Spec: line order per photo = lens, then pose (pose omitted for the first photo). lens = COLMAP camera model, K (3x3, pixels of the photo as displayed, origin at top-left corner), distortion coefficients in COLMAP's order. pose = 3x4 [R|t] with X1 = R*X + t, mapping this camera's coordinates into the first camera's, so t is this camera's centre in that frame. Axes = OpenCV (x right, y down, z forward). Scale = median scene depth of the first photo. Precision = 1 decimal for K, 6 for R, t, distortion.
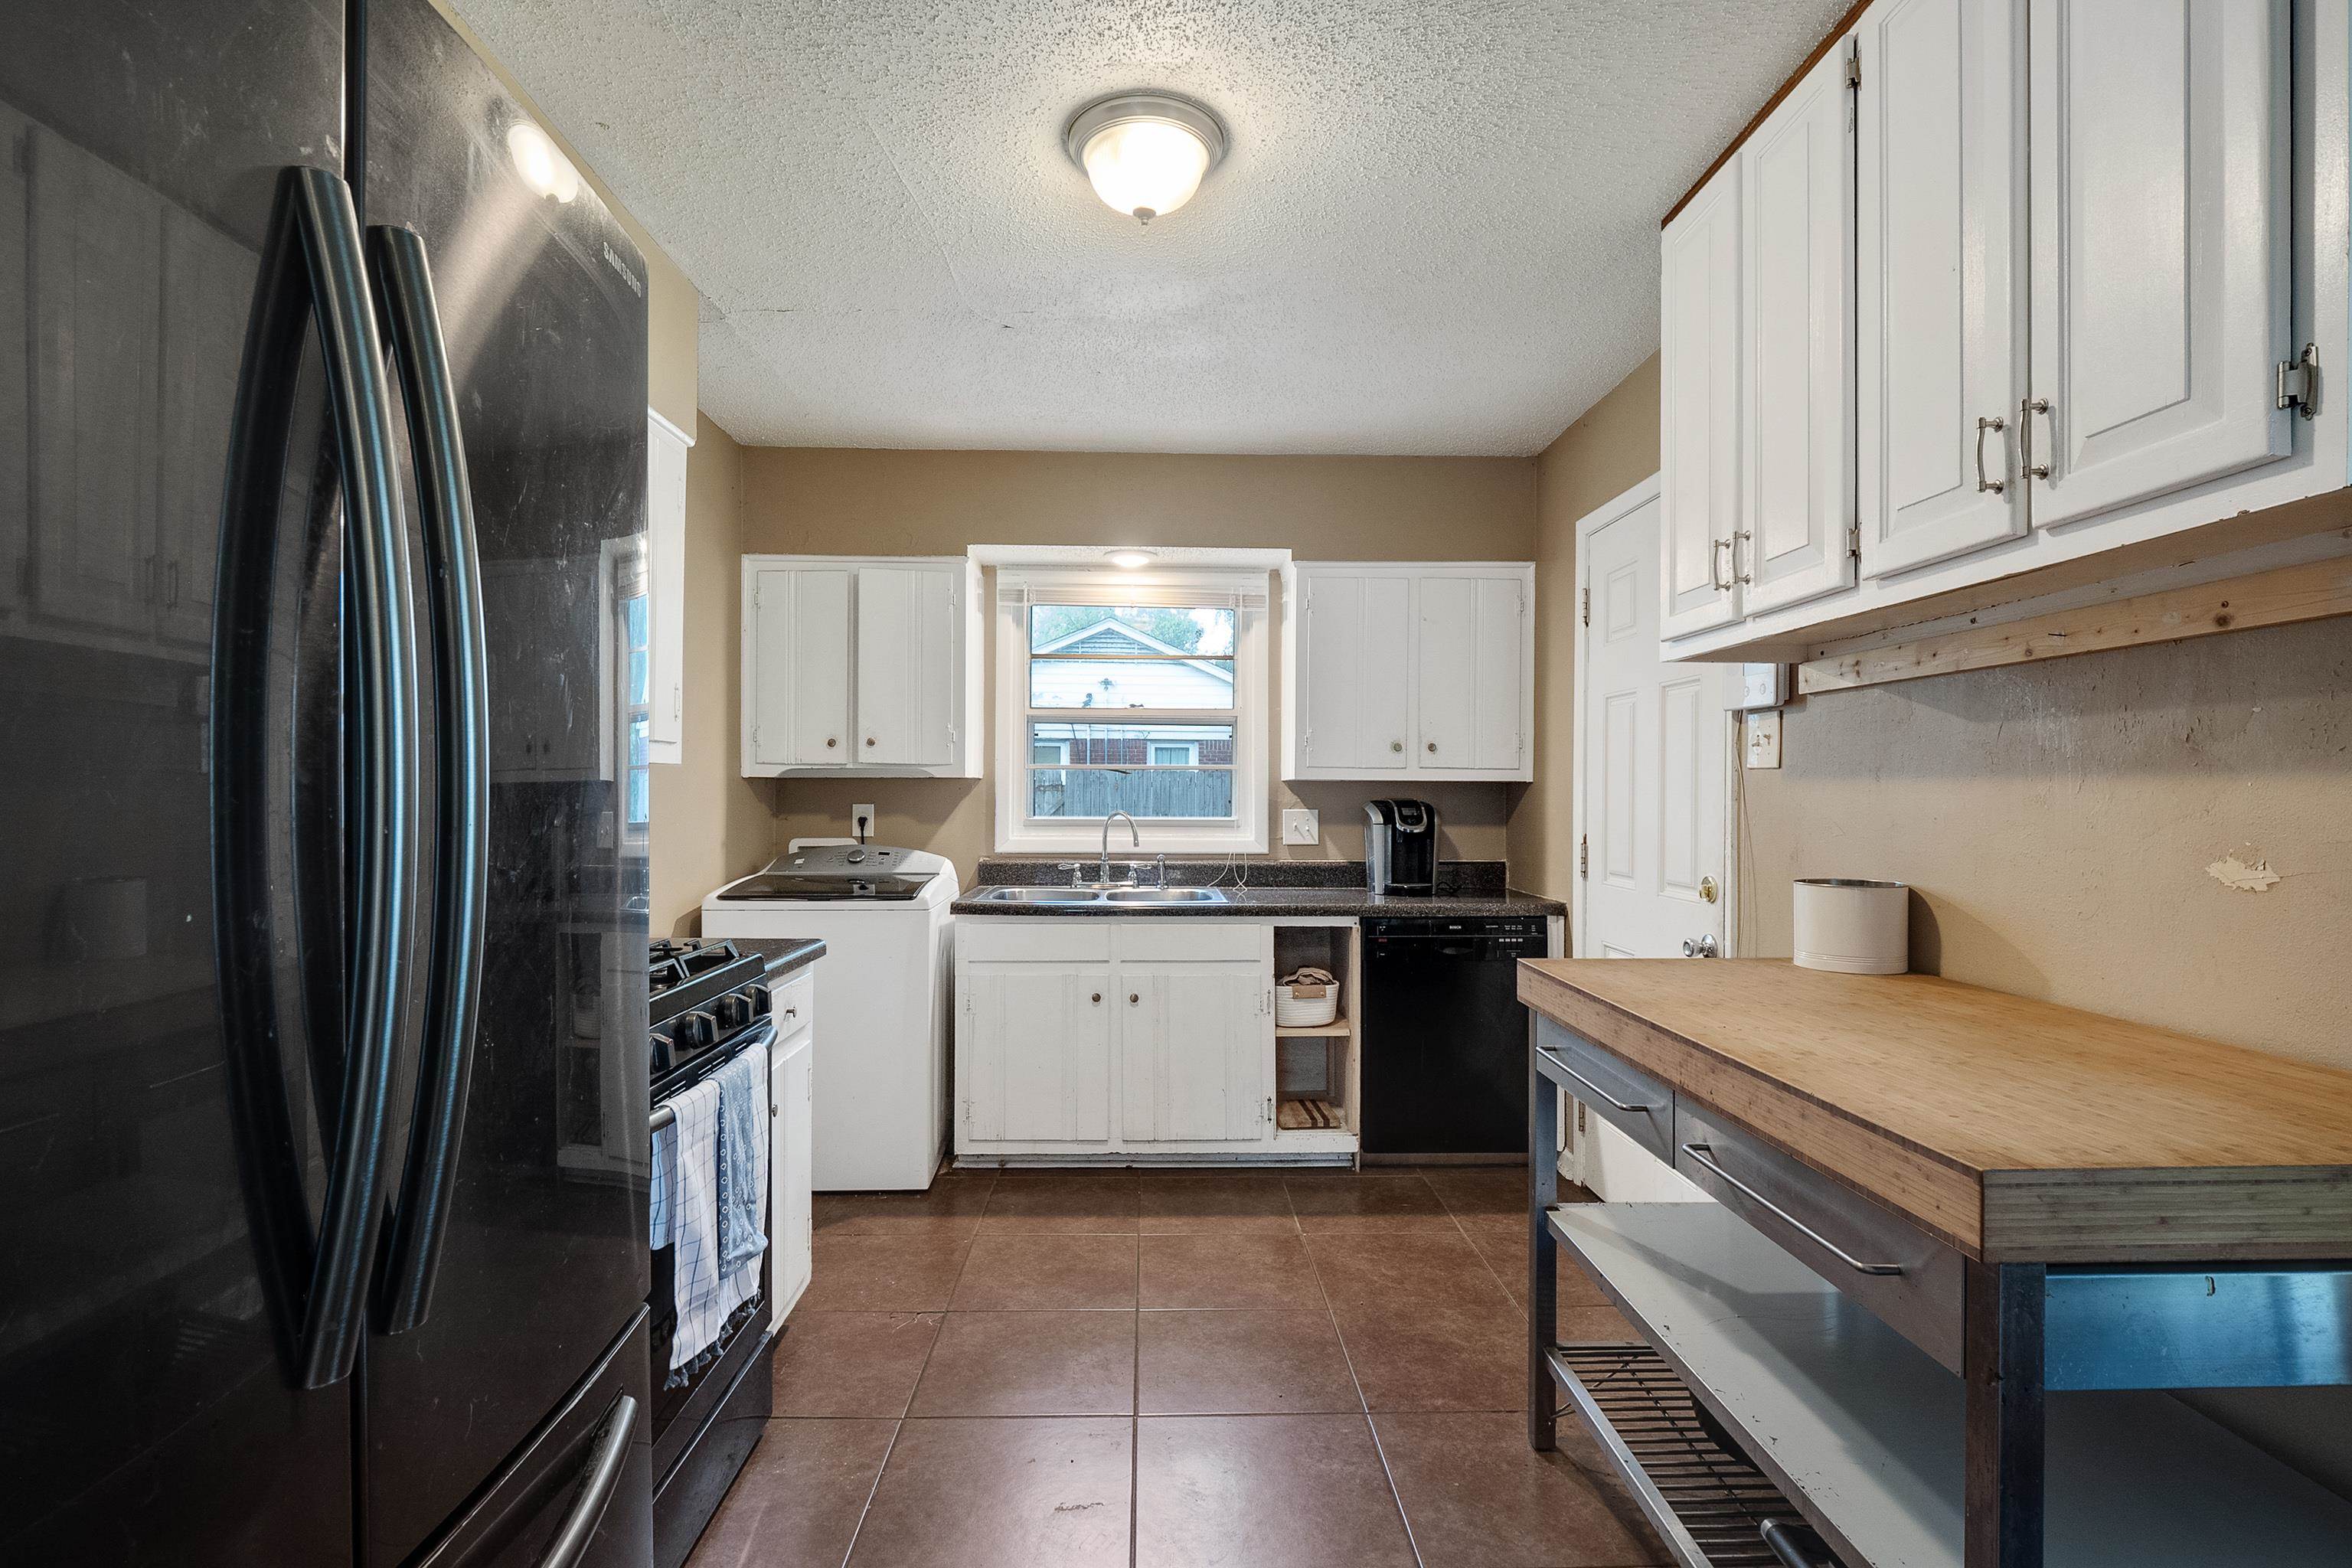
lens RADIAL K [[1104.6, 0, 1174.8], [0, 1104.6, 768.5], [0, 0, 1]] dist [-0.011214, -0.000584]
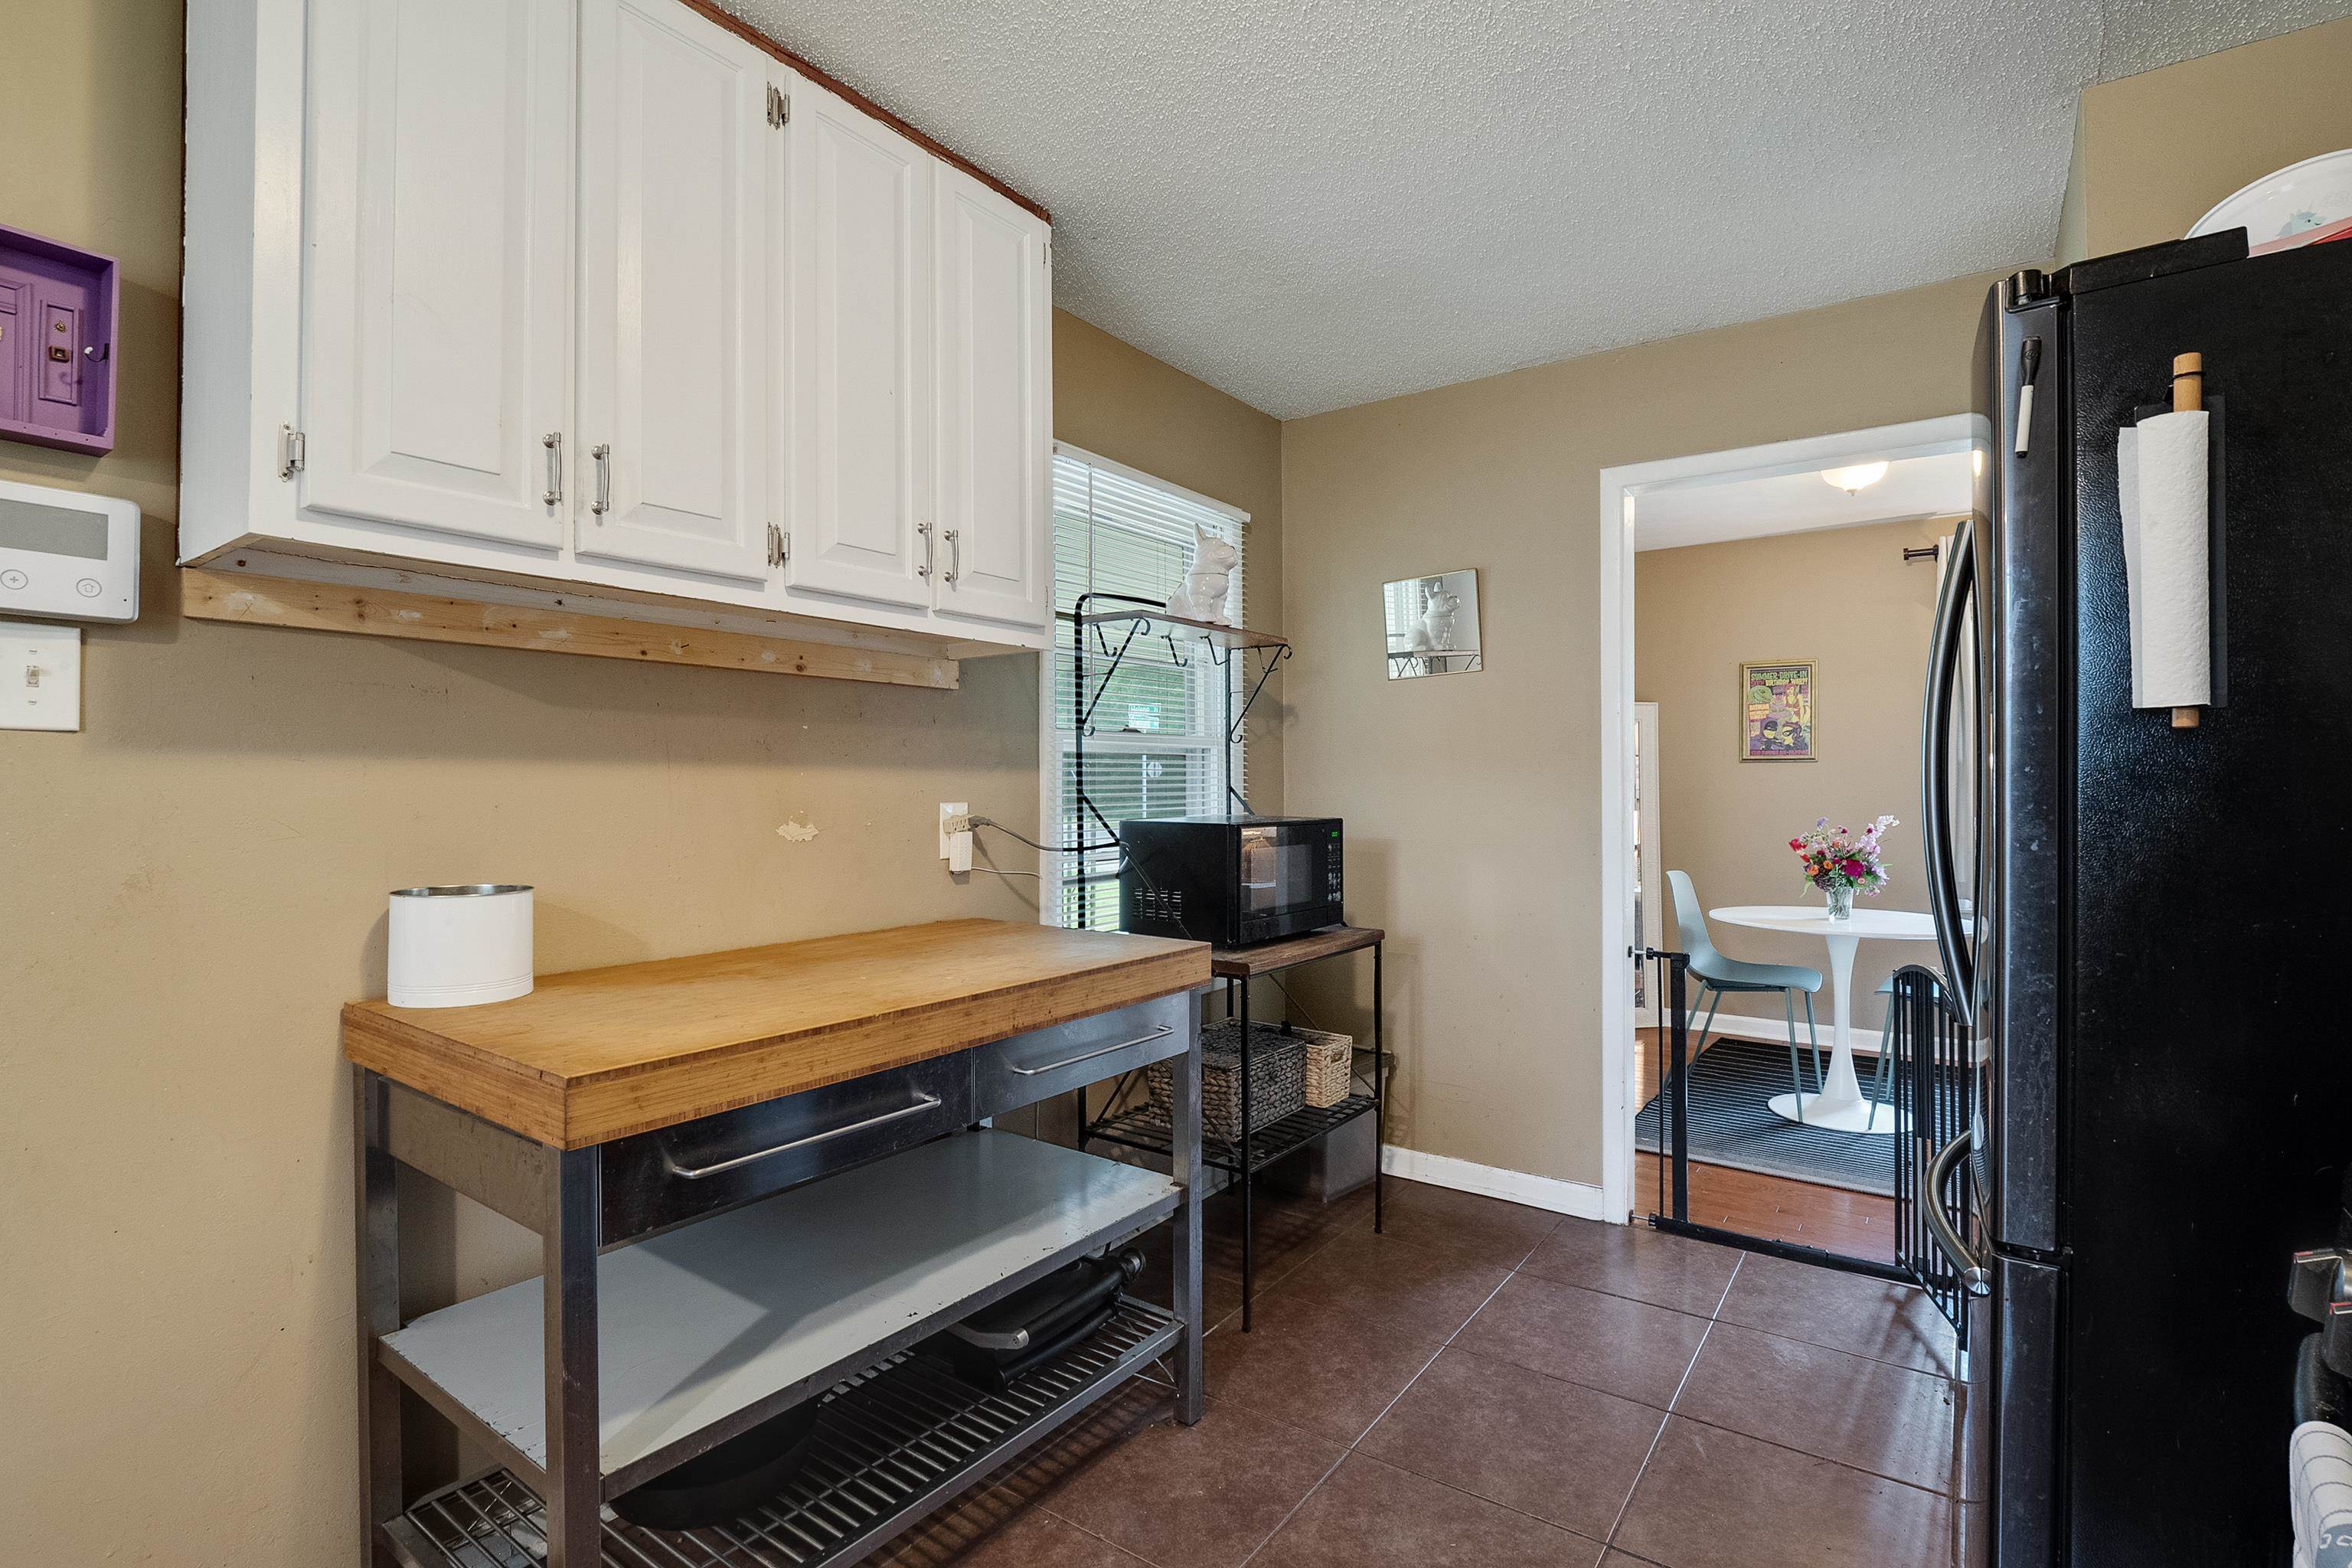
lens RADIAL K [[1104.6, 0, 1174.8], [0, 1104.6, 768.5], [0, 0, 1]] dist [-0.011214, -0.000584]
pose [[-0.795235, 0.008469, 0.606242, -0.403034], [-0.014341, 0.999360, -0.032773, 0.050198], [-0.606132, -0.034756, -0.794605, 1.910939]]
